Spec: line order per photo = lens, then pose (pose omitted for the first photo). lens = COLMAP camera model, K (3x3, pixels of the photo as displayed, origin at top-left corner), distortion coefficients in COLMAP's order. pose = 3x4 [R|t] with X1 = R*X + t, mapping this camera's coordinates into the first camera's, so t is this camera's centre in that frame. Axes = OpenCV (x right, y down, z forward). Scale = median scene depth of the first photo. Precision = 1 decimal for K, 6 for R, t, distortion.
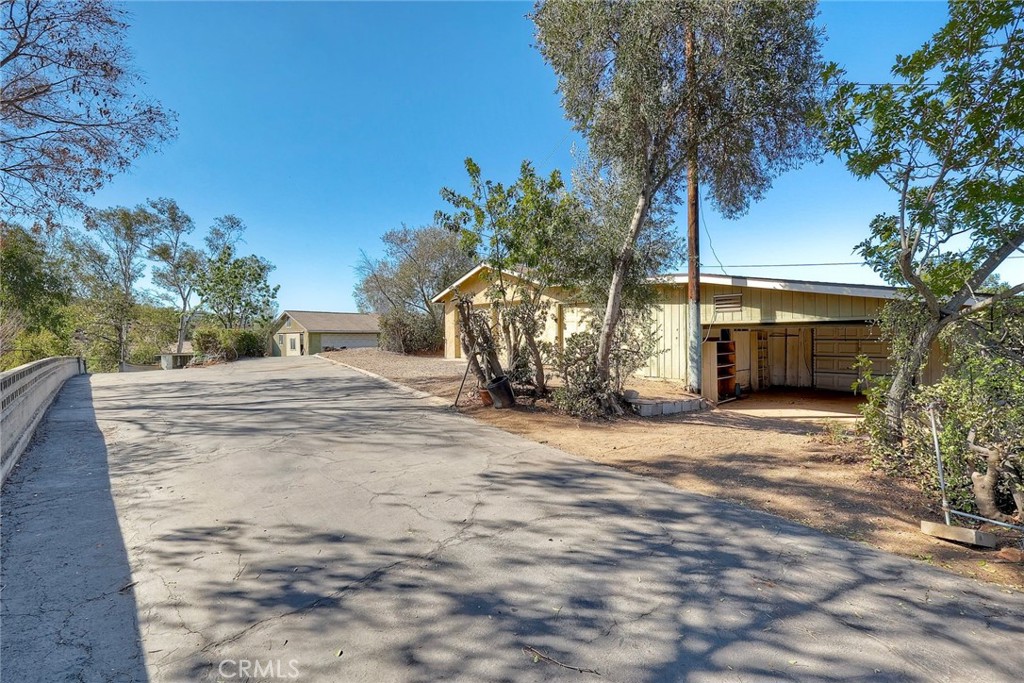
lens RADIAL K [[450.9, 0, 513.2], [0, 450.9, 340.6], [0, 0, 1]] dist [0.000972, 0.000059]
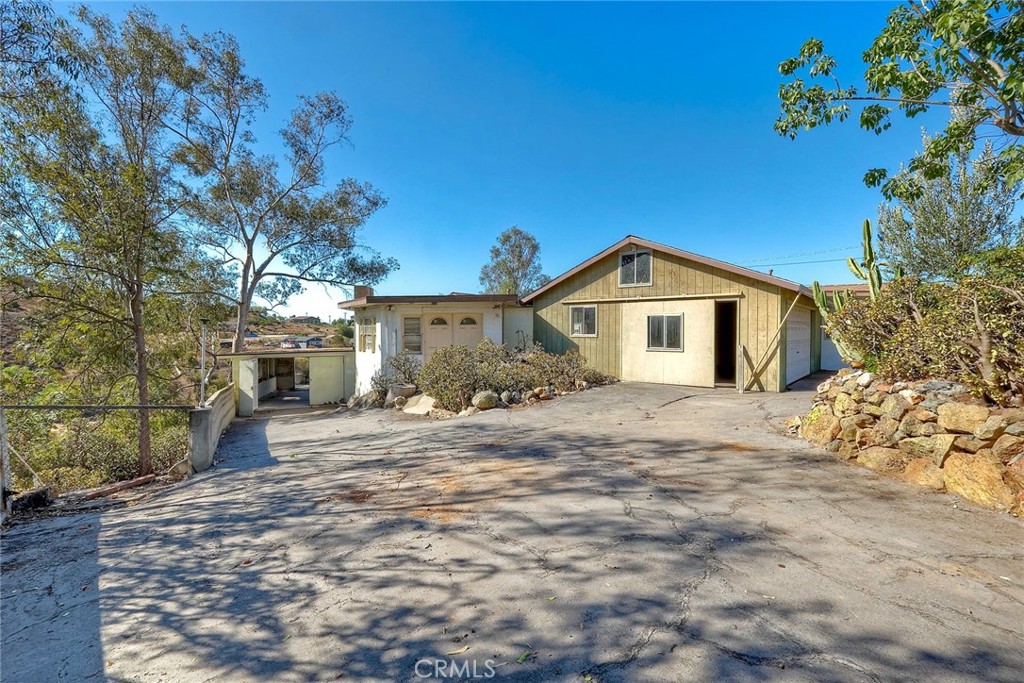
lens RADIAL K [[450.9, 0, 513.2], [0, 450.9, 340.6], [0, 0, 1]] dist [0.000972, 0.000059]
pose [[0.999890, 0.006701, 0.013230, -0.581427], [-0.006906, 0.999856, 0.015516, 0.009512], [-0.013124, -0.015605, 0.999792, 0.642971]]
